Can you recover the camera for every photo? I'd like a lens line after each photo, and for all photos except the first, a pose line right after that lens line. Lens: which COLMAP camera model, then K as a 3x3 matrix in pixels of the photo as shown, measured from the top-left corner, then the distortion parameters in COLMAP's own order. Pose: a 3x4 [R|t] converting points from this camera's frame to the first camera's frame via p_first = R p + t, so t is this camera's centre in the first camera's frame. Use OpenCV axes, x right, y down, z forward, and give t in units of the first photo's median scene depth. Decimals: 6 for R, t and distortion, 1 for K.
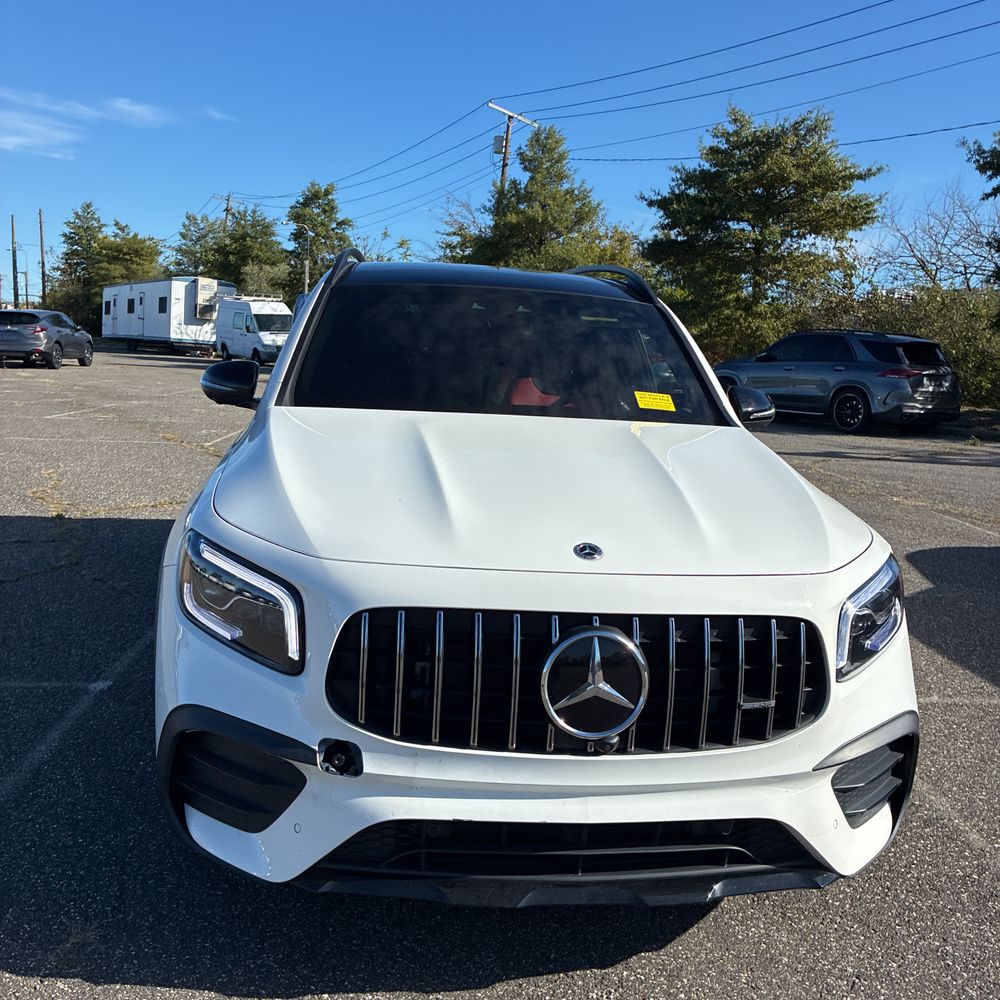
lens RADIAL K [[970.8, 0, 521.3], [0, 970.8, 516.3], [0, 0, 1]] dist [0.020015, 0.000000]
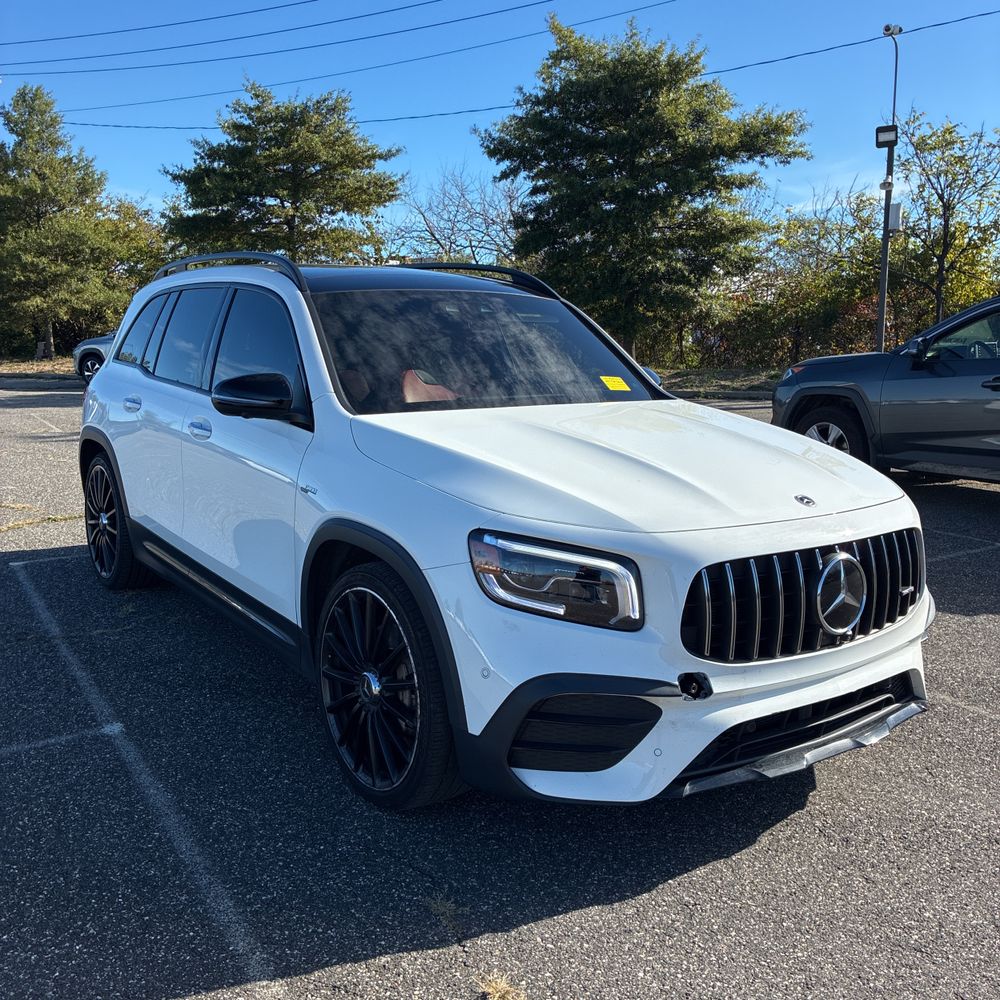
lens RADIAL K [[970.8, 0, 482.0], [0, 970.8, 523.9], [0, 0, 1]] dist [0.020015, 0.000000]
pose [[0.887418, -0.138531, 0.439657, -0.111511], [0.123005, 0.990355, 0.063771, -0.008664], [-0.444250, -0.002511, 0.895899, -0.000702]]
